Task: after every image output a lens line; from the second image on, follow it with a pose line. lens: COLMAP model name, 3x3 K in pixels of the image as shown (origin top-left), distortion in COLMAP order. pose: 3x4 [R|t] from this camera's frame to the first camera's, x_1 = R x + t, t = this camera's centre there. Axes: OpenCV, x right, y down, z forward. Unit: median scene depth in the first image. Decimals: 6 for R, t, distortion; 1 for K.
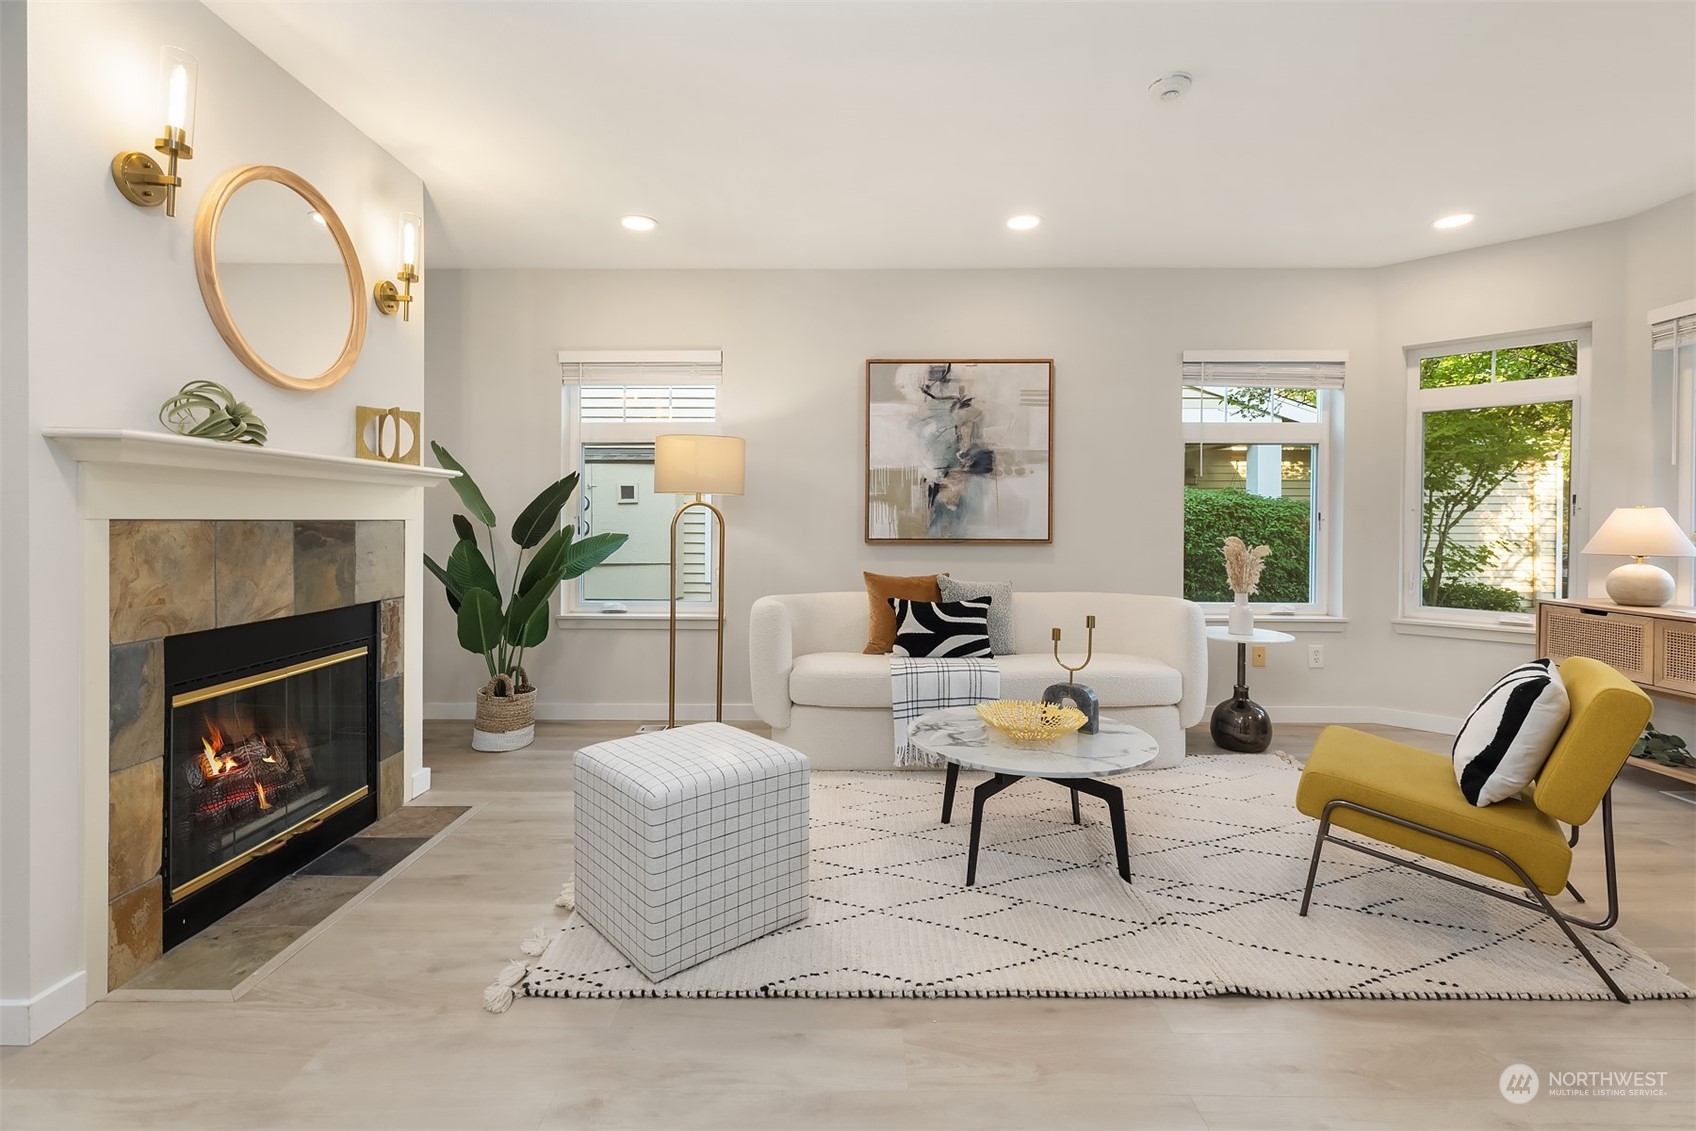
lens RADIAL K [[770.2, 0, 797.4], [0, 770.2, 537.9], [0, 0, 1]] dist [0.002738, -0.000076]
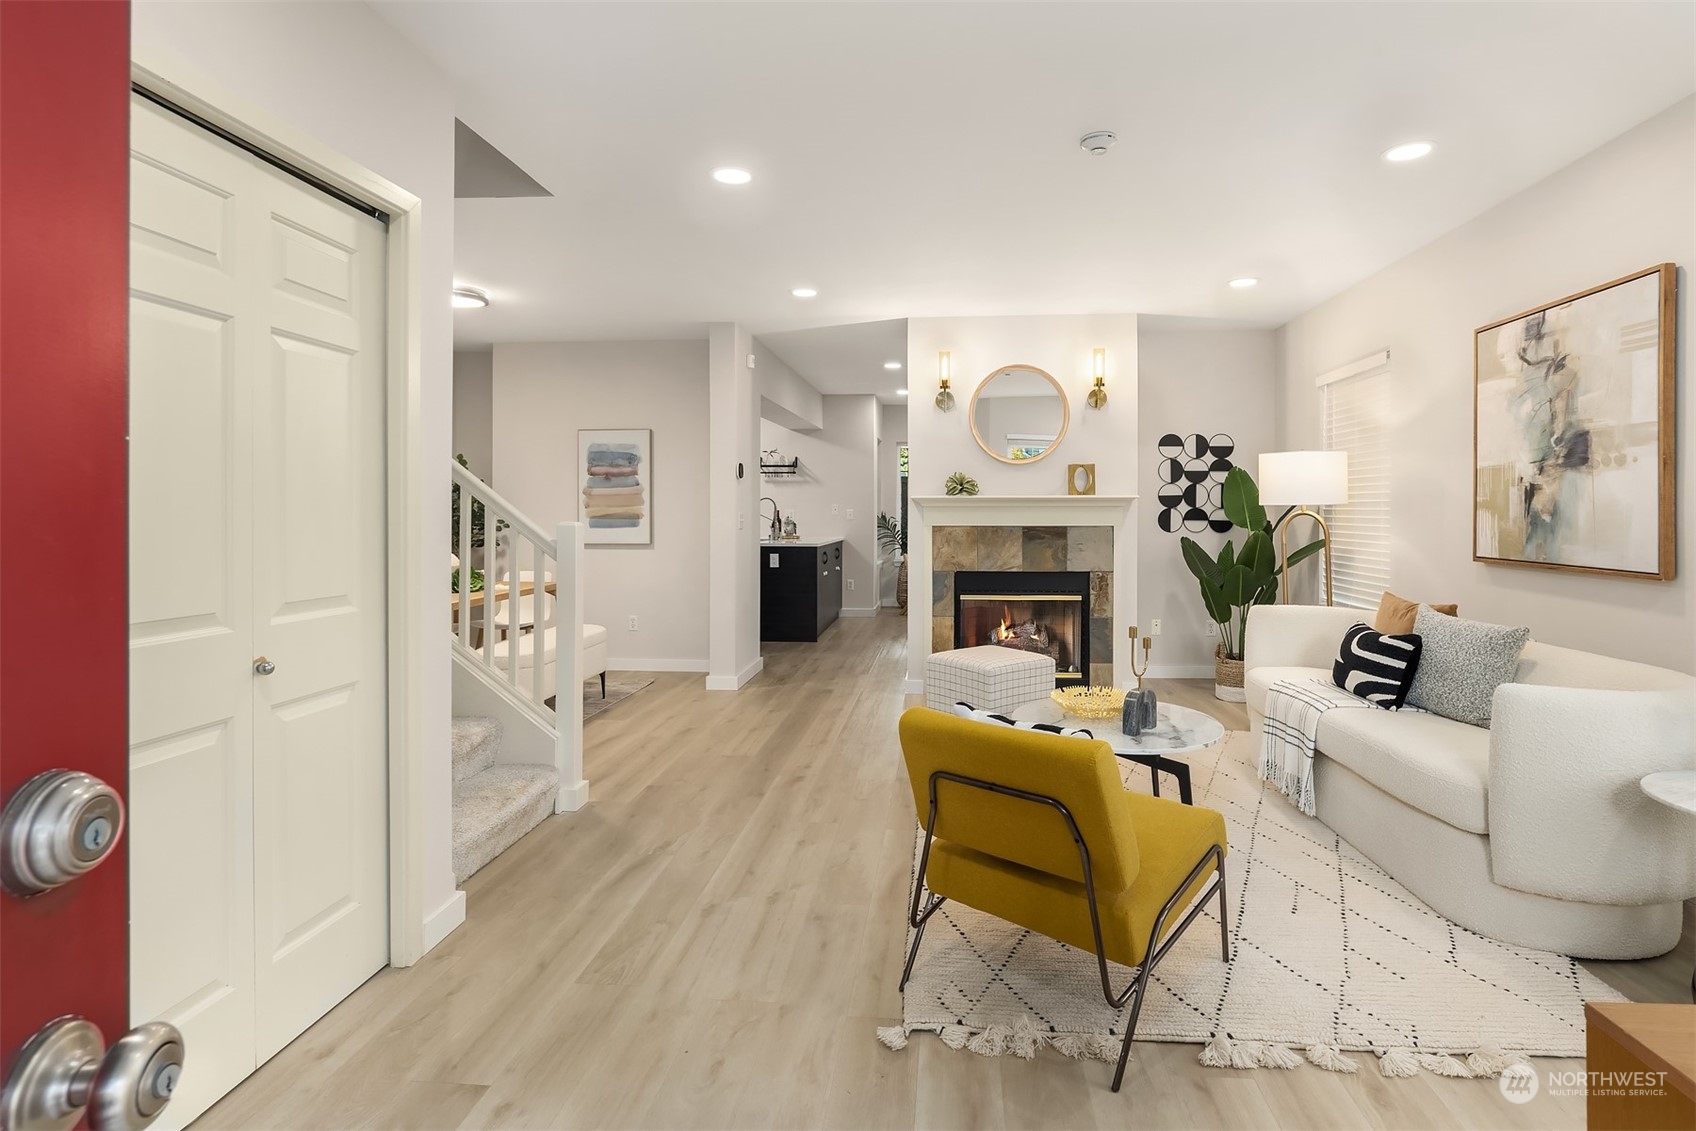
lens RADIAL K [[858.7, 0, 893.7], [0, 858.7, 513.7], [0, 0, 1]] dist [-0.001991, -0.000200]
pose [[-0.057064, 0.003466, -0.998364, 1.006892], [-0.018022, 0.999827, 0.004502, -0.035980], [0.998208, 0.018249, -0.056992, 0.459728]]
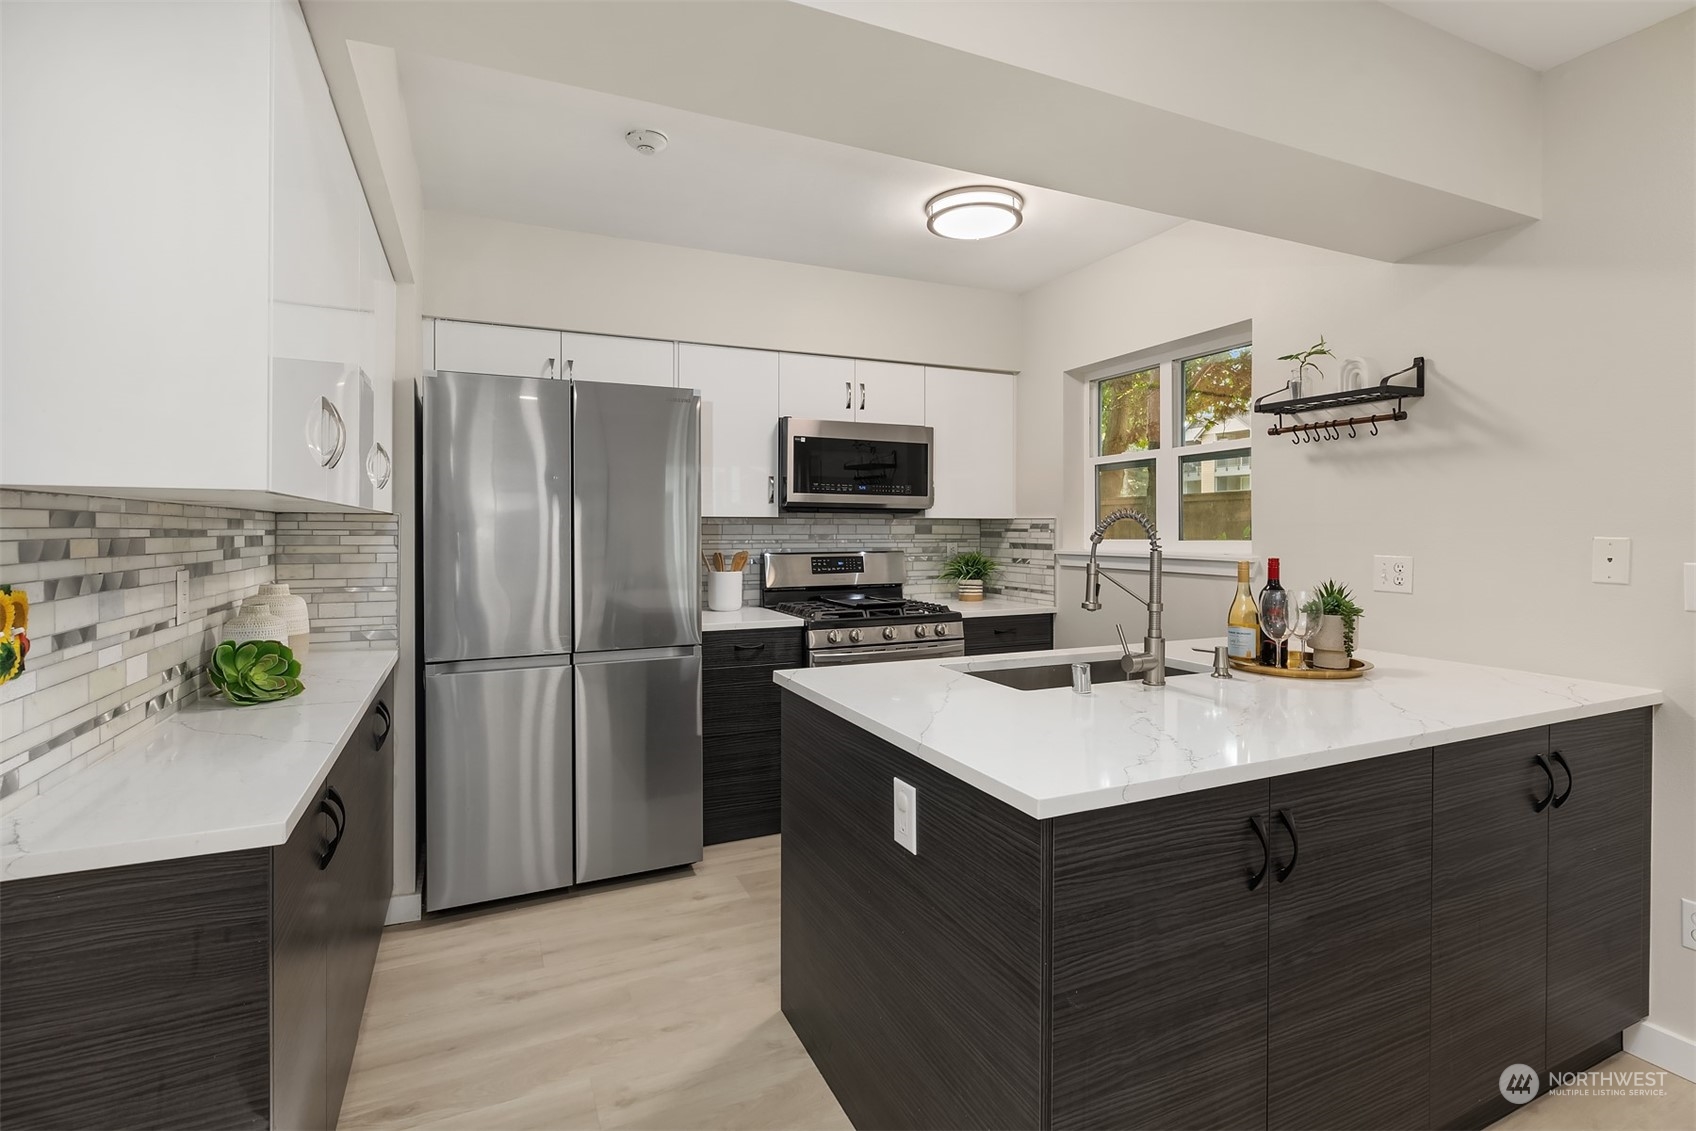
lens RADIAL K [[804.9, 0, 853.5], [0, 804.9, 527.4], [0, 0, 1]] dist [-0.012042, 0.000285]
pose [[-0.902667, -0.001163, -0.430338, -0.693982], [-0.007384, 0.999891, 0.012787, -0.055762], [0.430277, 0.014720, -0.902577, 0.409301]]
